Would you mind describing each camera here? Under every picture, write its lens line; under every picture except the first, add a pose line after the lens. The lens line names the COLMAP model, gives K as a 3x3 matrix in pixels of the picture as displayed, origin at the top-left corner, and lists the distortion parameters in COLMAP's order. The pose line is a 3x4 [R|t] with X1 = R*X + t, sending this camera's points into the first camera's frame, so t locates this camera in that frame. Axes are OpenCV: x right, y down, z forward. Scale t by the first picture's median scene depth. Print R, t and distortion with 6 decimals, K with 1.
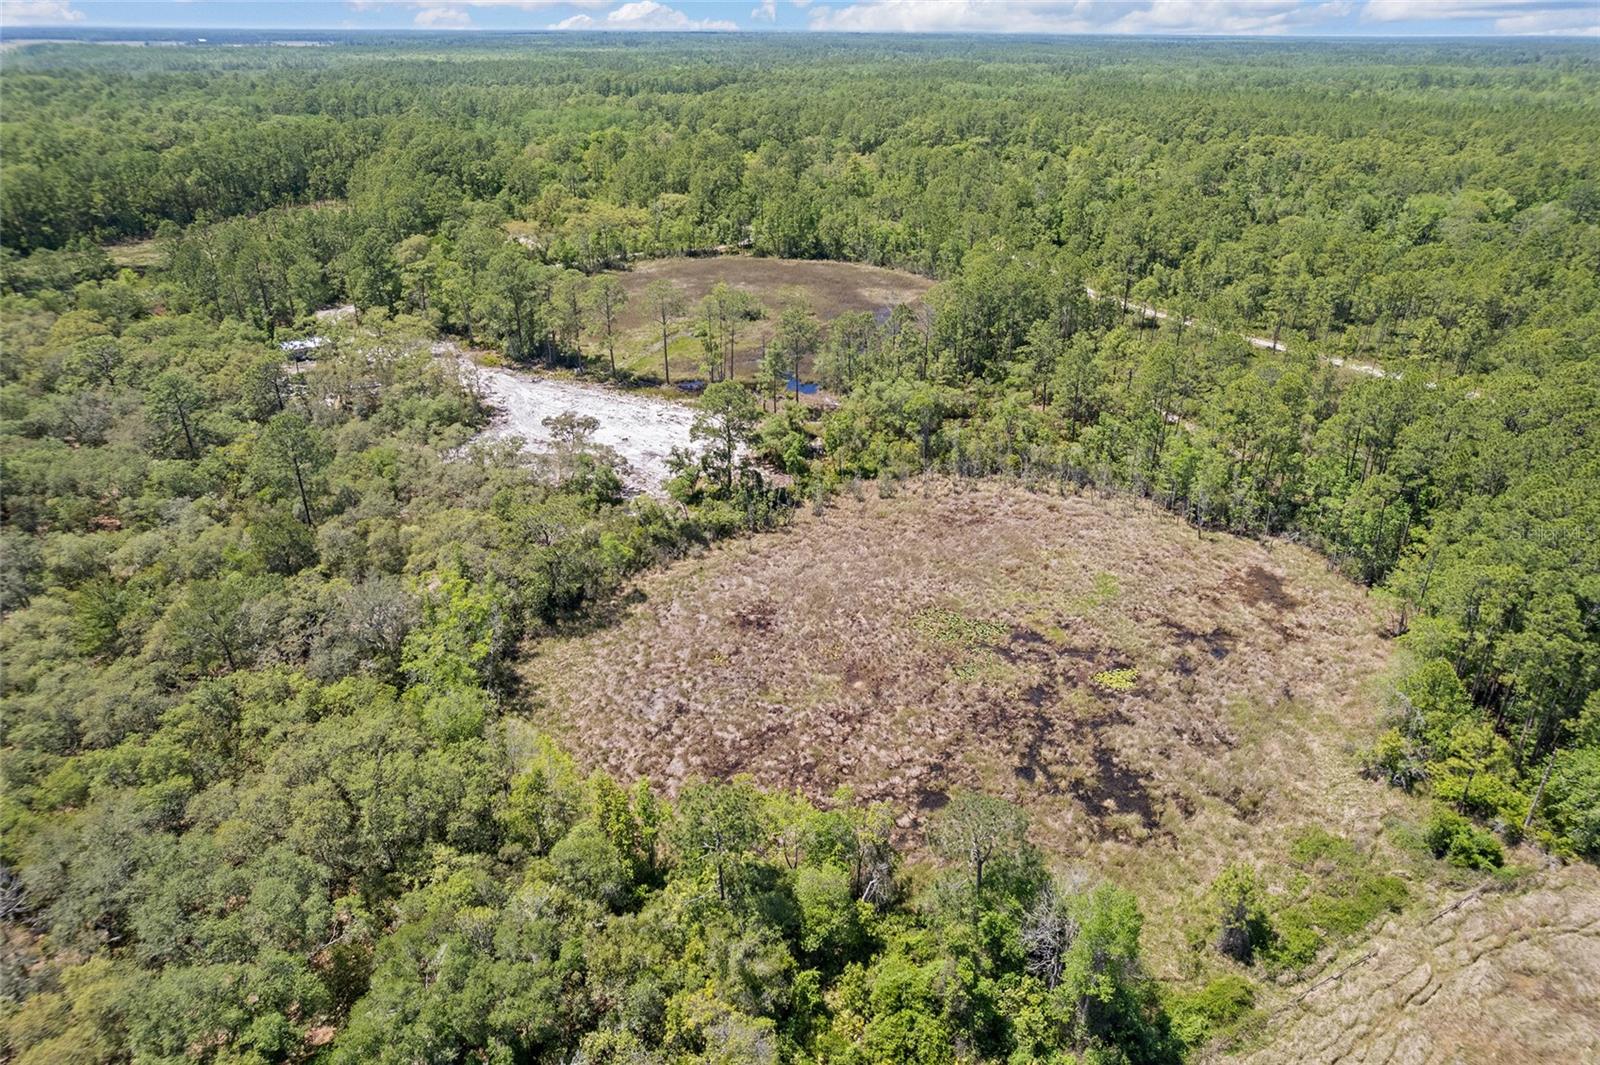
lens RADIAL K [[1036.1, 0, 808.3], [0, 1036.1, 530.3], [0, 0, 1]] dist [-0.074234, 0.072430]
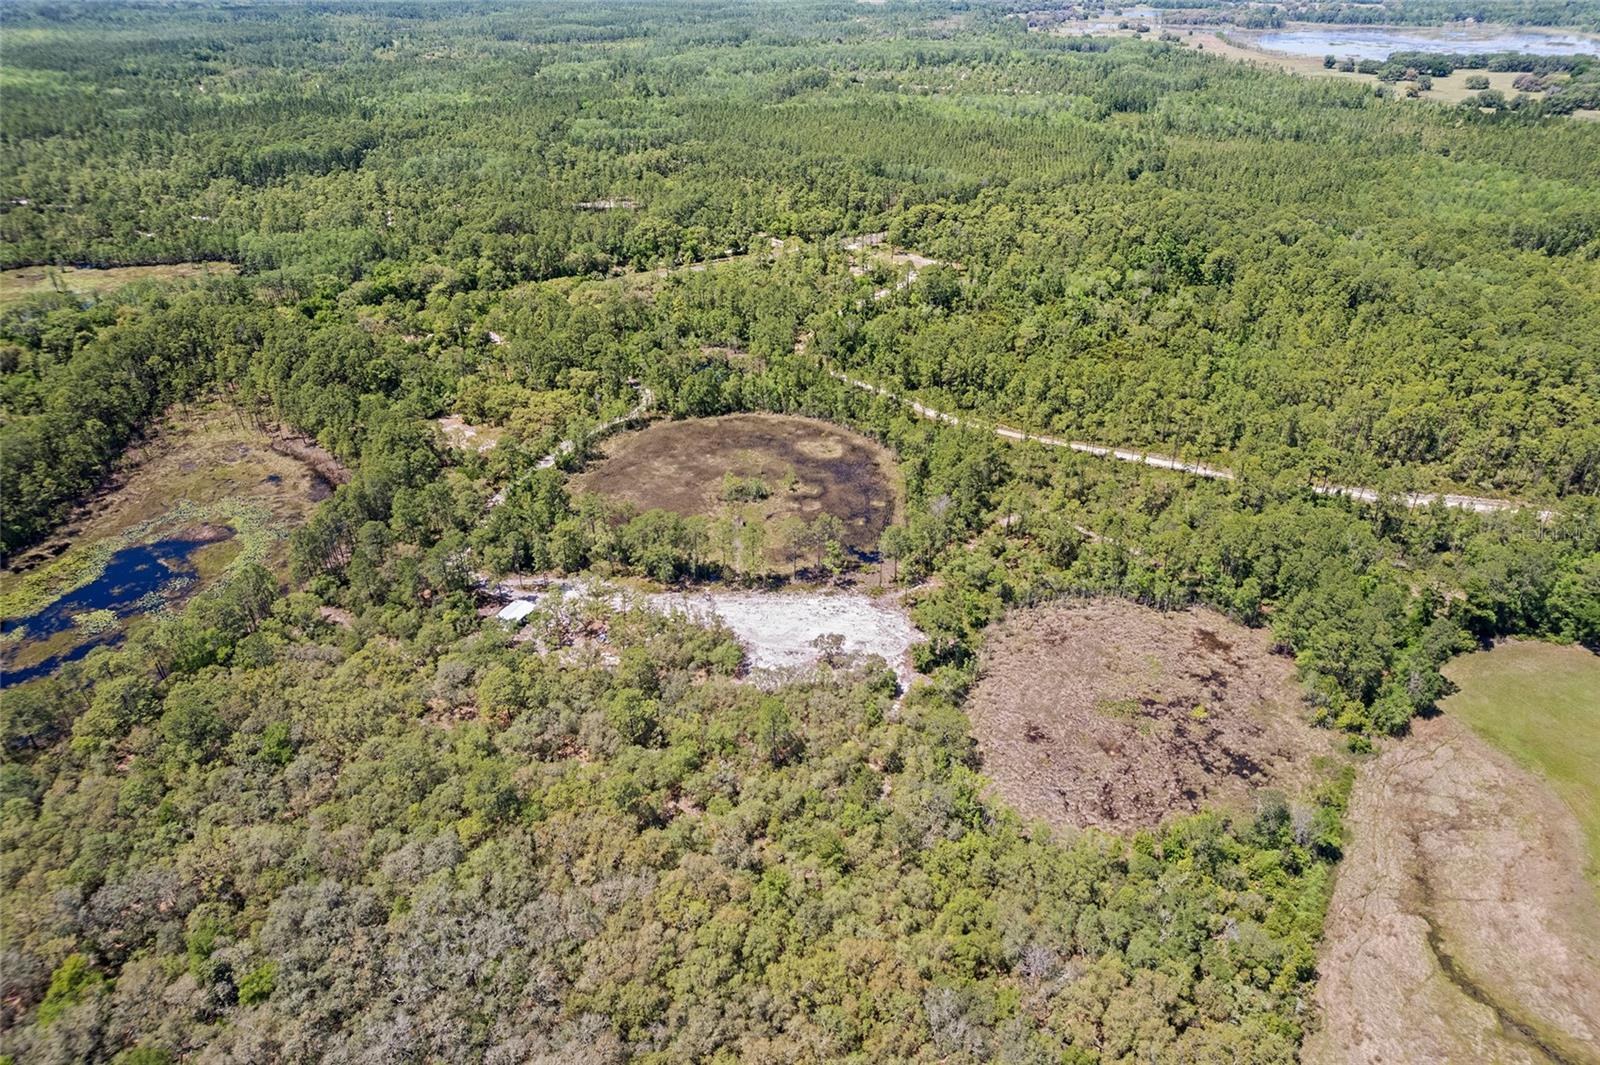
lens RADIAL K [[1041.2, 0, 800.0], [0, 1041.2, 532.5], [0, 0, 1]] dist [-0.090650, 0.086883]
pose [[0.891390, -0.233849, 0.388251, -0.663598], [0.207964, 0.972148, 0.108071, -0.349513], [-0.402709, -0.015591, 0.915195, -0.357033]]
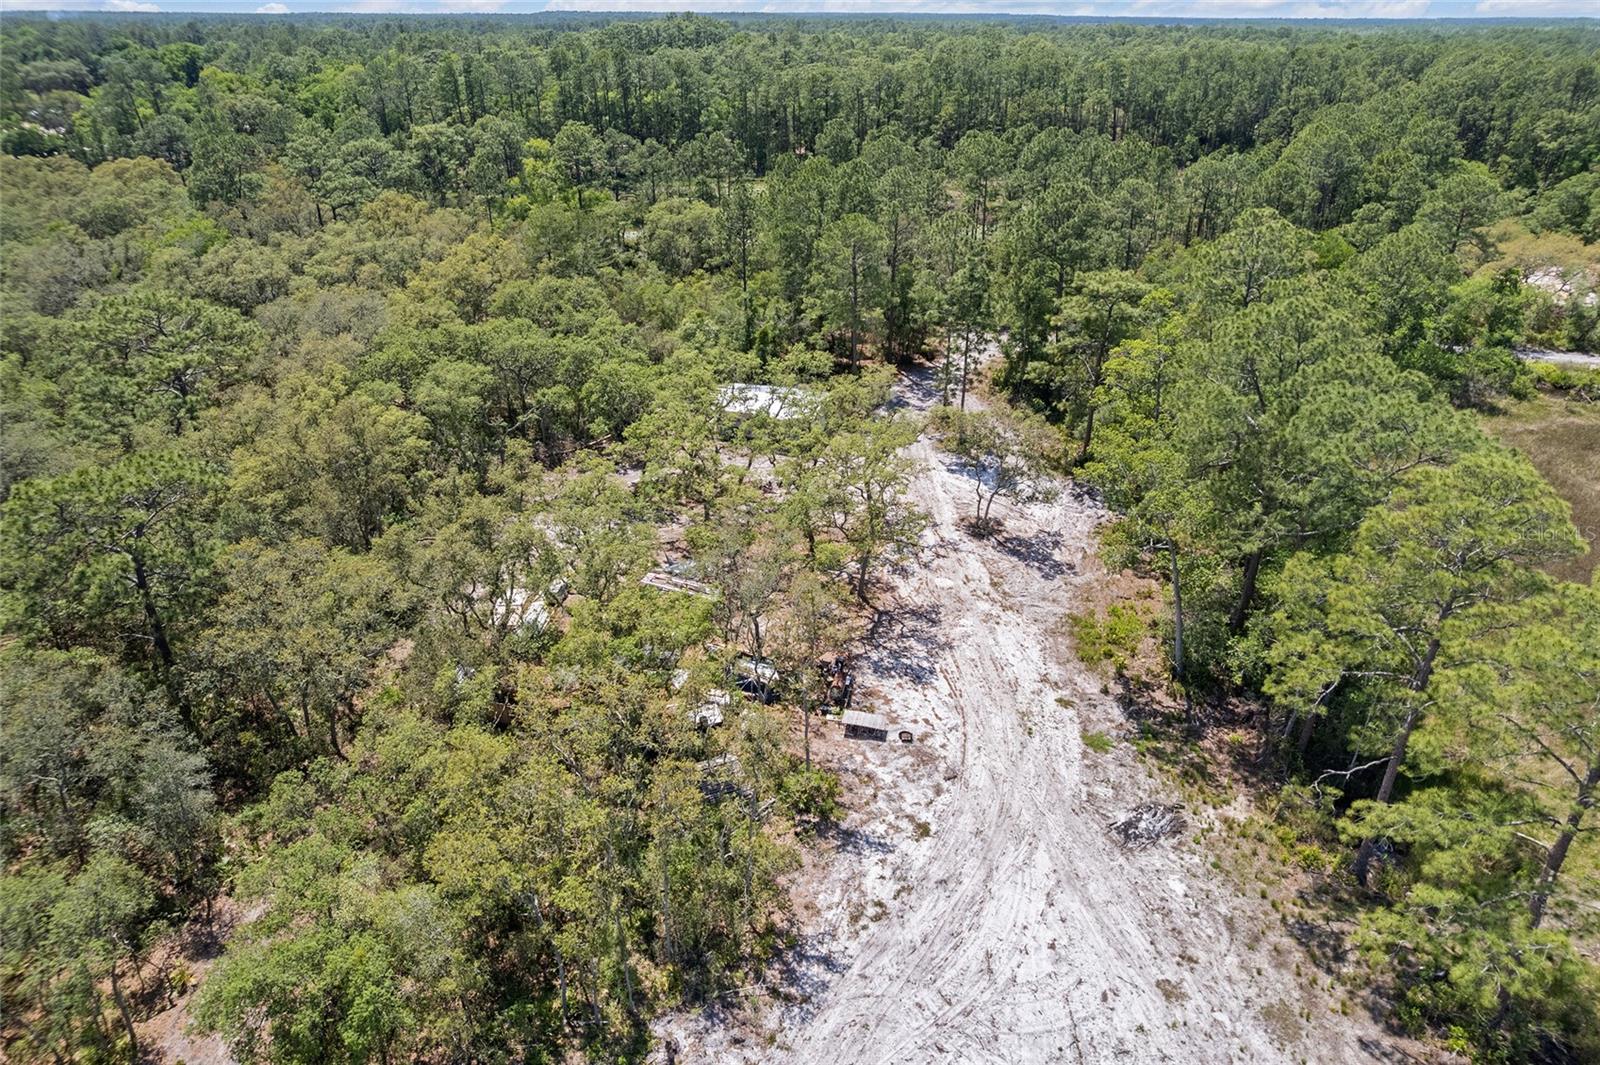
lens RADIAL K [[1046.2, 0, 803.9], [0, 1046.2, 533.1], [0, 0, 1]] dist [-0.074458, 0.072989]
pose [[0.571350, 0.366851, -0.734152, -0.150065], [-0.364544, 0.914888, 0.173458, -0.214036], [0.735300, 0.168525, 0.656455, 0.738899]]
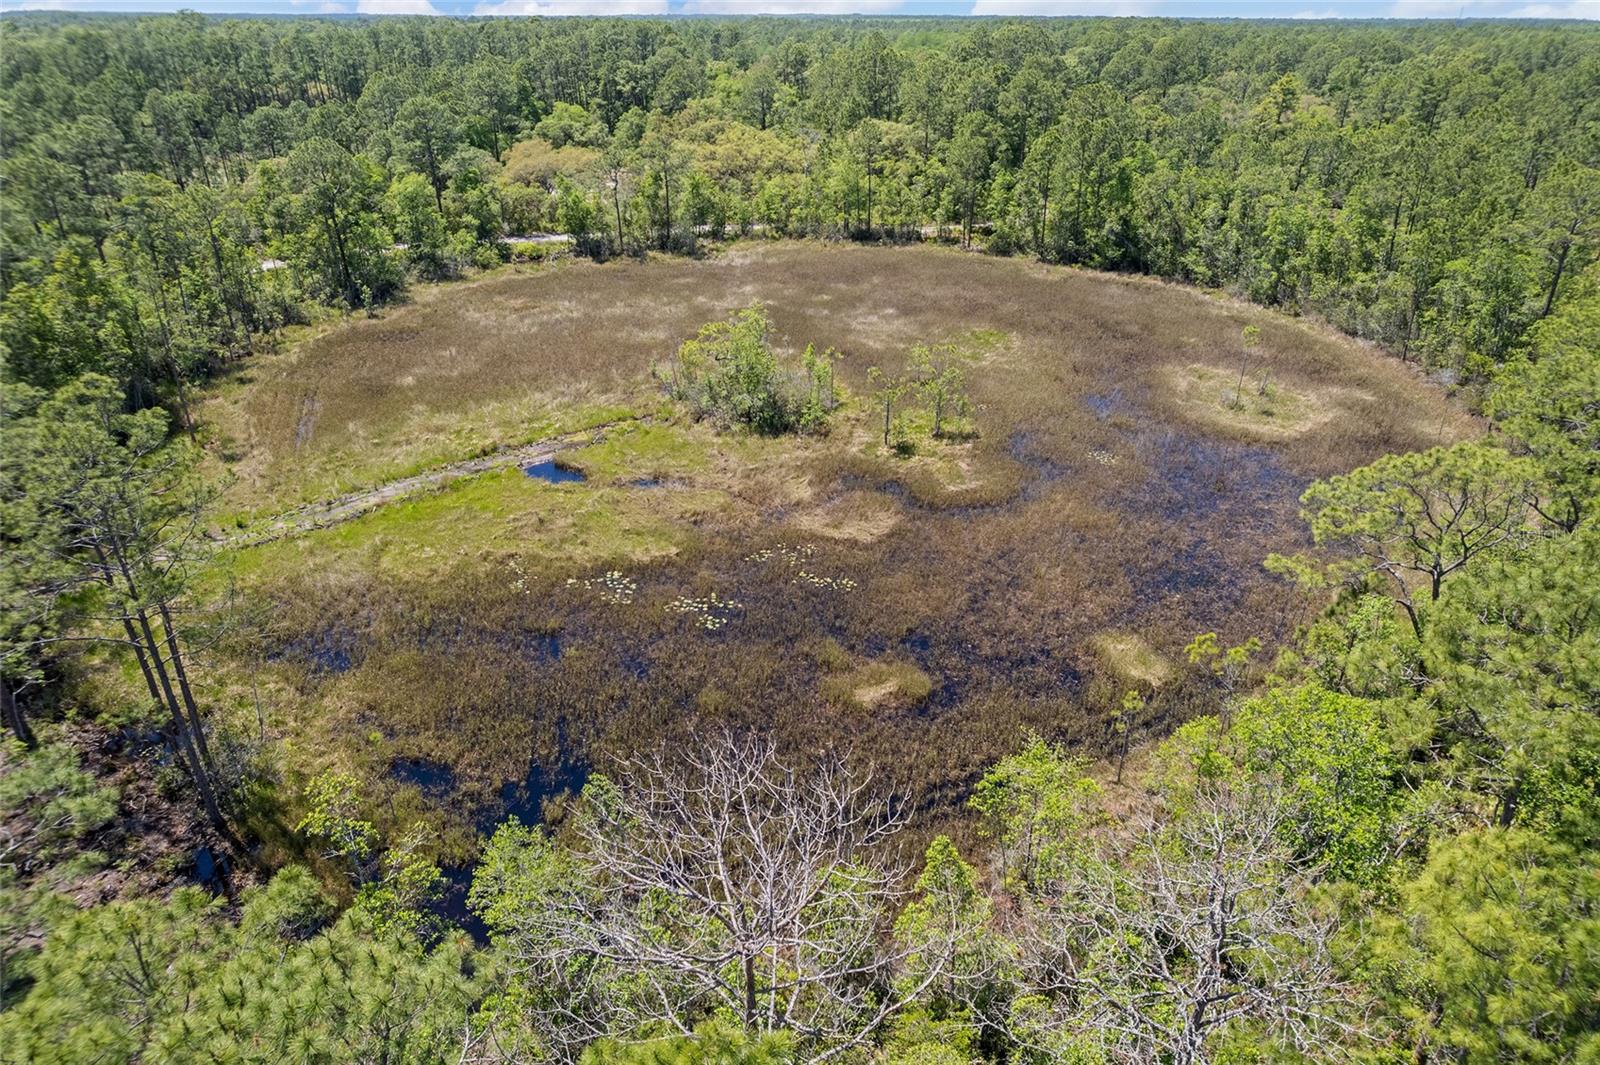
lens RADIAL K [[1034.0, 0, 796.5], [0, 1034.0, 548.5], [0, 0, 1]] dist [-0.092884, 0.085237]
pose [[0.910668, 0.191060, -0.366306, 0.093870], [-0.182093, 0.981496, 0.059235, -0.217024], [0.370845, 0.012758, 0.928607, 0.803764]]
